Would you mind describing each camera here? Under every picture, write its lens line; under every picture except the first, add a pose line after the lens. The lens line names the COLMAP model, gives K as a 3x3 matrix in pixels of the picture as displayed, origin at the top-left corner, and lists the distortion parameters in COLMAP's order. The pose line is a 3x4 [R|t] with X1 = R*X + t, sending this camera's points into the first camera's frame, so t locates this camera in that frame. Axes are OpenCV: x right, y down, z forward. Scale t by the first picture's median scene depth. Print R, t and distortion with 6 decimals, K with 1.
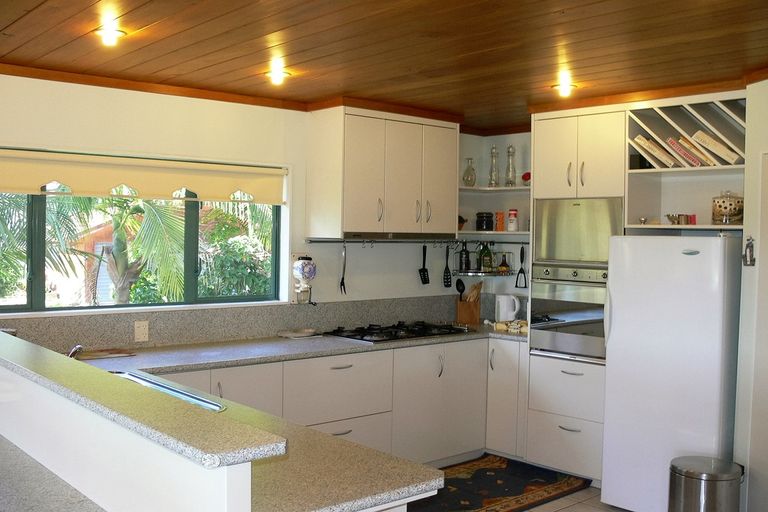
lens RADIAL K [[783.9, 0, 383.8], [0, 783.9, 256.1], [0, 0, 1]] dist [-0.084564, 0.000000]
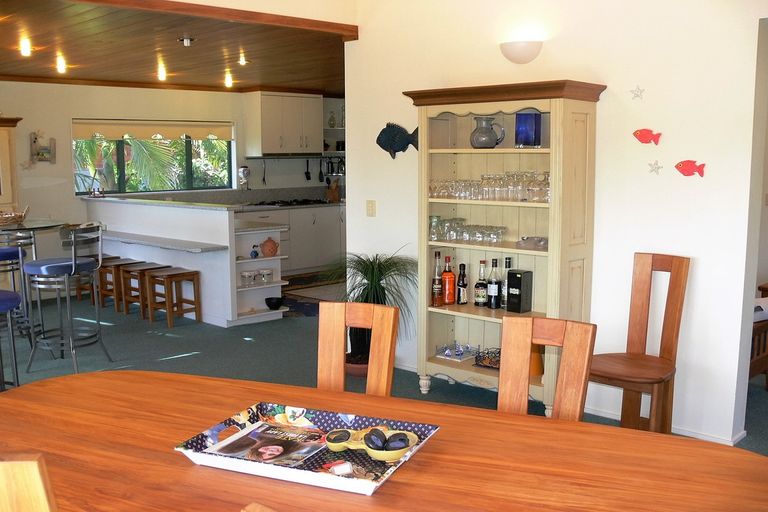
lens RADIAL K [[783.9, 0, 384.3], [0, 783.9, 255.2], [0, 0, 1]] dist [-0.084564, 0.000000]
pose [[0.996455, -0.033194, 0.077299, 0.088186], [0.025397, 0.994689, 0.099745, 0.034391], [-0.080199, -0.097428, 0.992006, -0.967109]]
